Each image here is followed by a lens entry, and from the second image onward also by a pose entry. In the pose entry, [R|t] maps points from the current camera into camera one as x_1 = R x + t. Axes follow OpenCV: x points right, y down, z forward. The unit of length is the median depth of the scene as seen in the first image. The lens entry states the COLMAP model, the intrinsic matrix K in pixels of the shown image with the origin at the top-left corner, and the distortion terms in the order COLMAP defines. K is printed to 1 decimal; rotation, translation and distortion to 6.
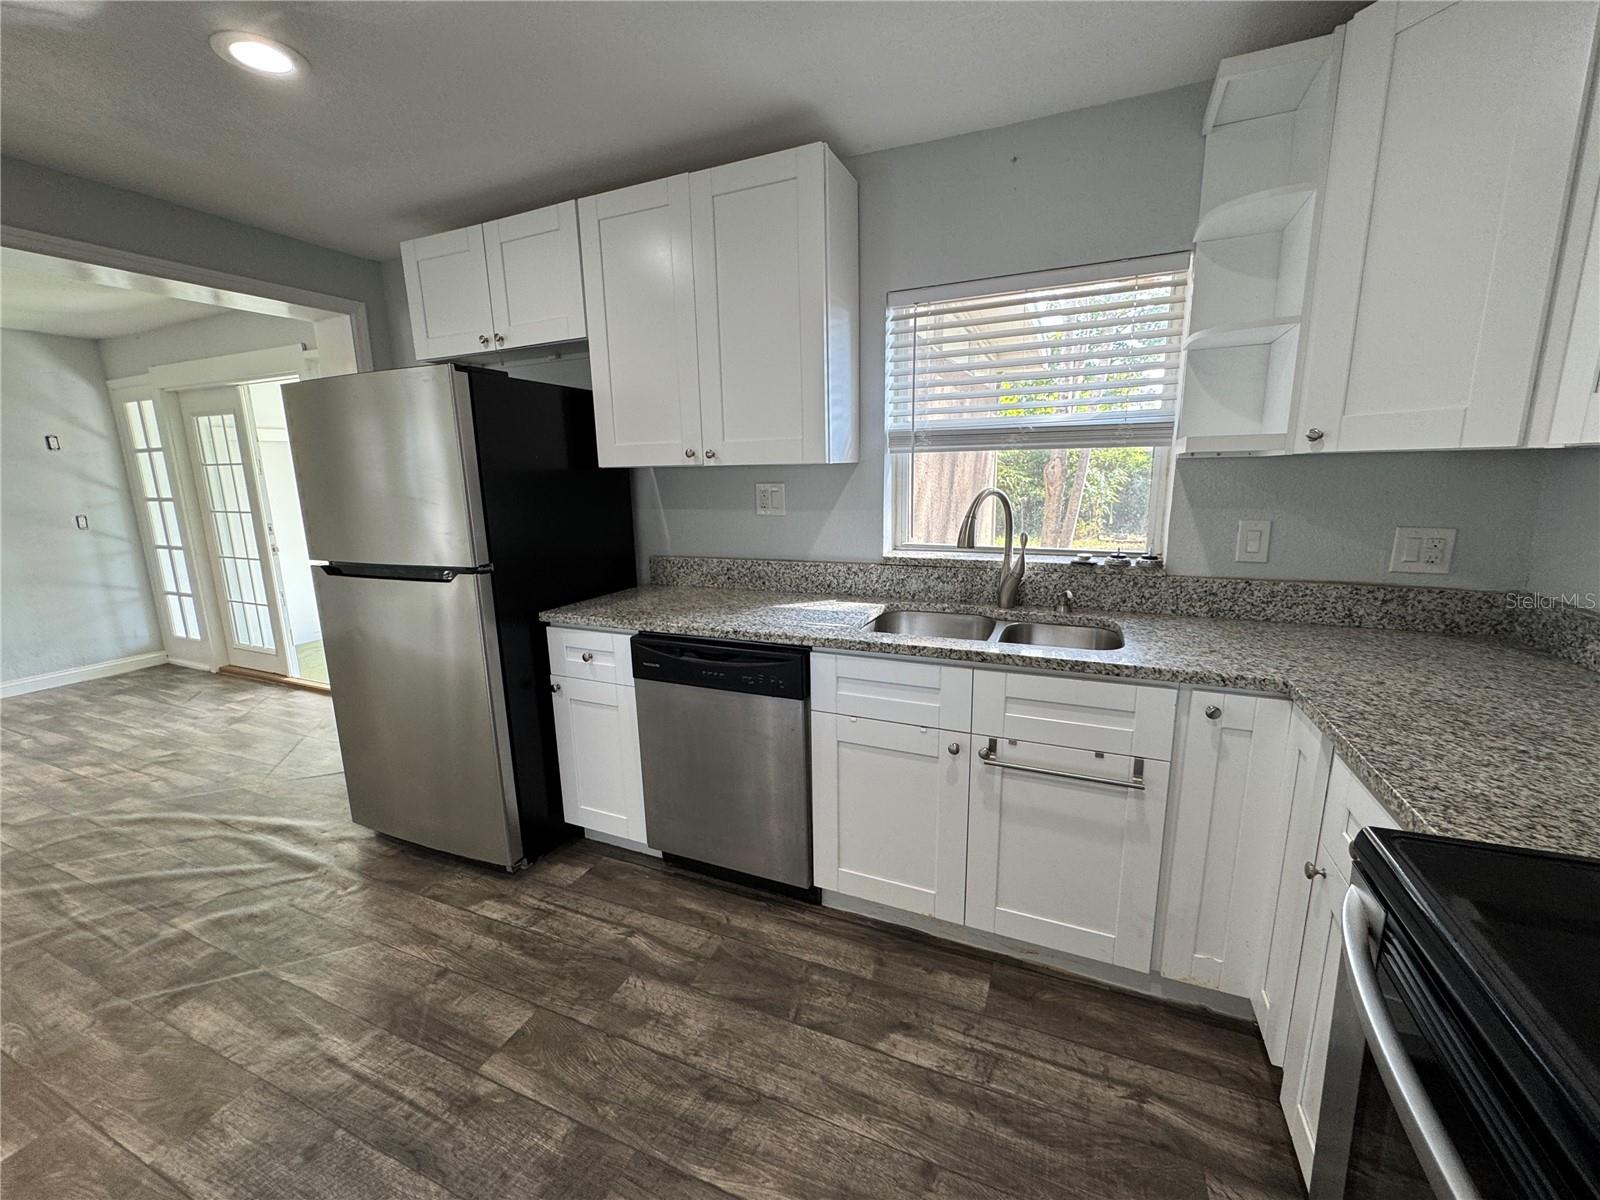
lens RADIAL K [[643.0, 0, 798.7], [0, 643.0, 597.7], [0, 0, 1]] dist [-0.004643, 0.000873]
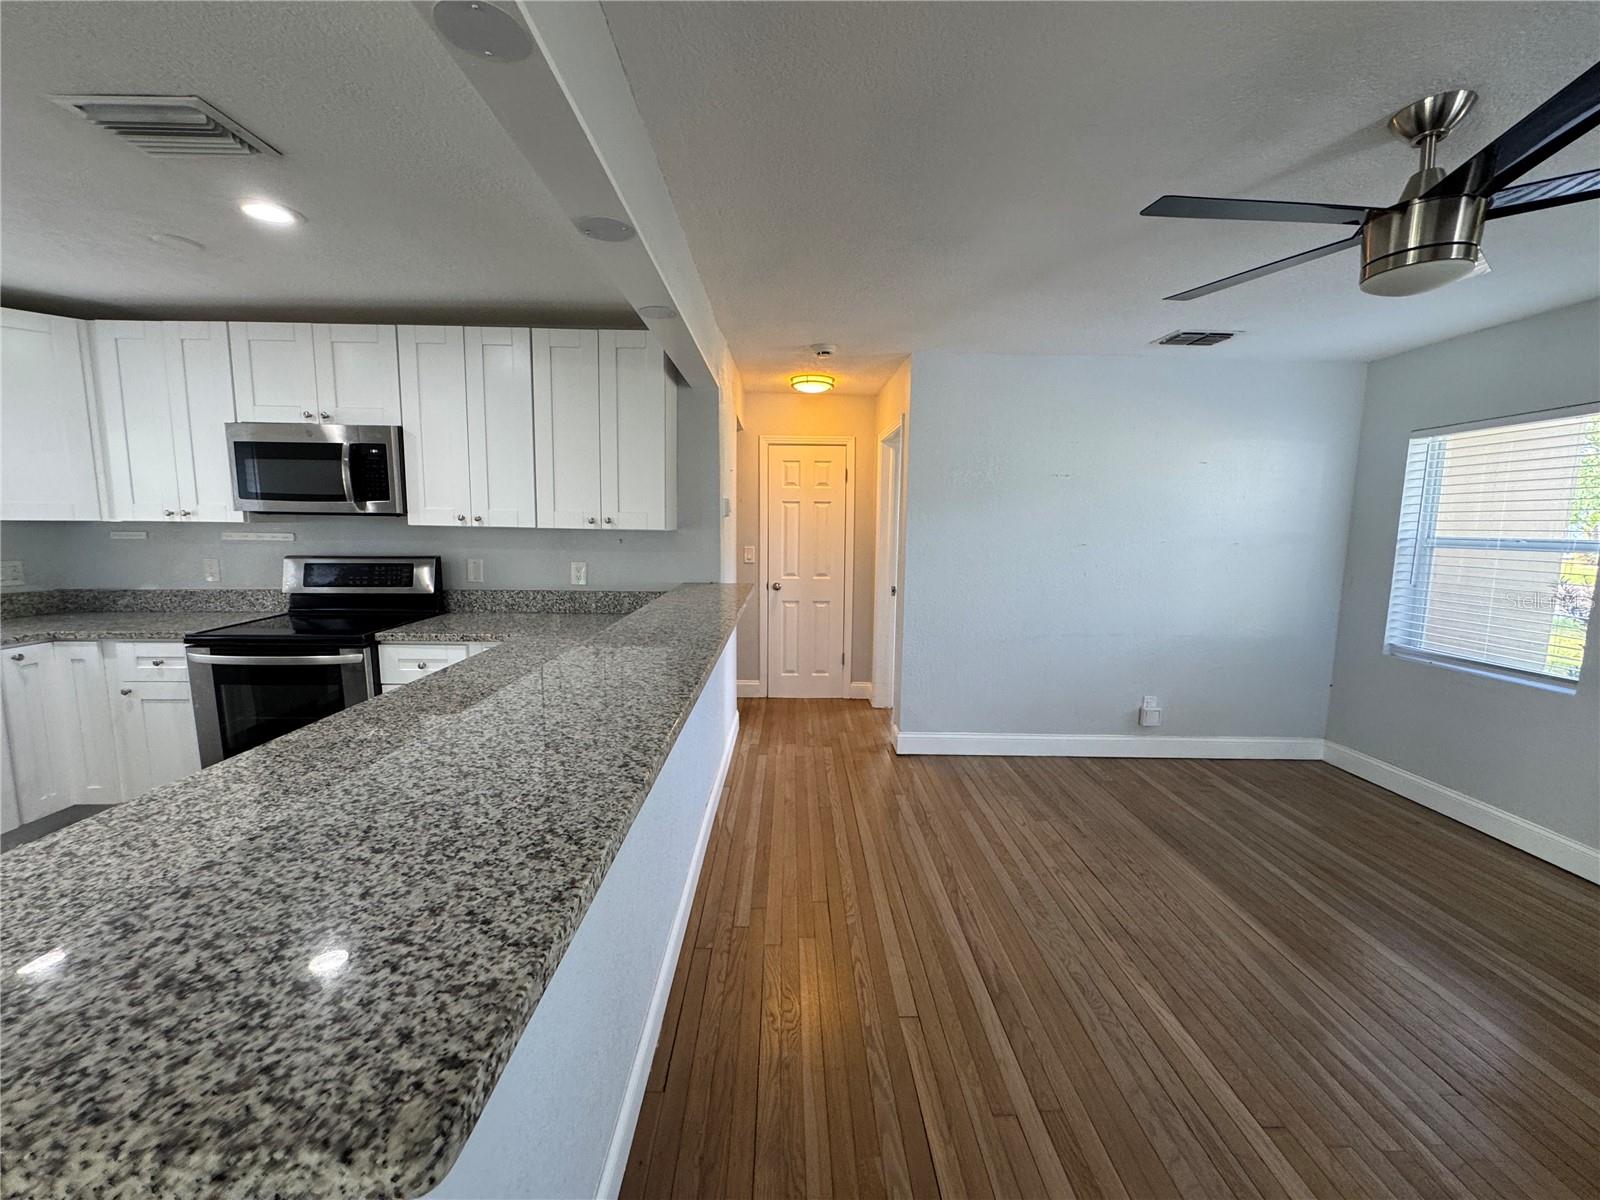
lens RADIAL K [[643.0, 0, 799.2], [0, 643.0, 599.8], [0, 0, 1]] dist [-0.004643, 0.000873]
pose [[-0.413884, -0.096470, 0.905204, -1.326926], [0.176823, 0.966911, 0.183895, 0.051199], [-0.892992, 0.236172, -0.383130, -0.239764]]
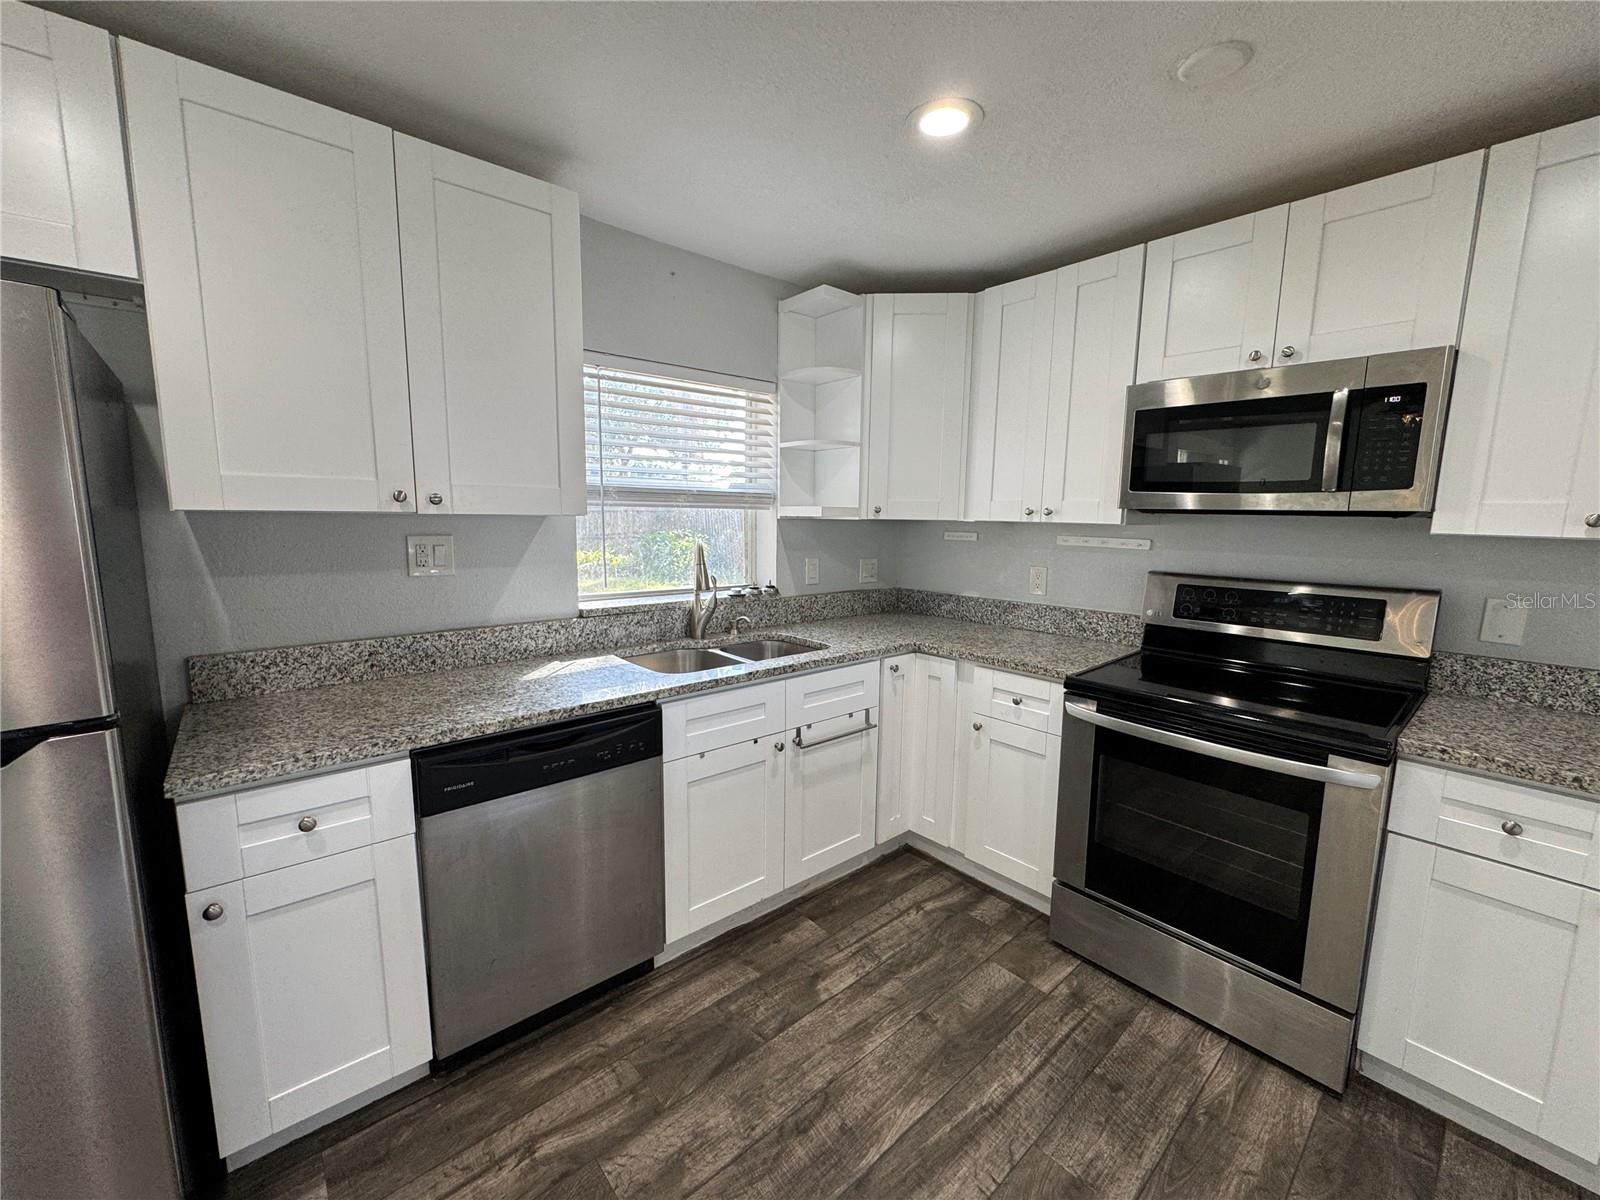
lens RADIAL K [[643.0, 0, 798.1], [0, 643.0, 598.5], [0, 0, 1]] dist [-0.004643, 0.000873]
pose [[0.428619, -0.093100, 0.898676, -0.671075], [0.154103, 0.987634, 0.028817, -0.064478], [-0.890246, 0.126137, 0.437665, 0.306867]]
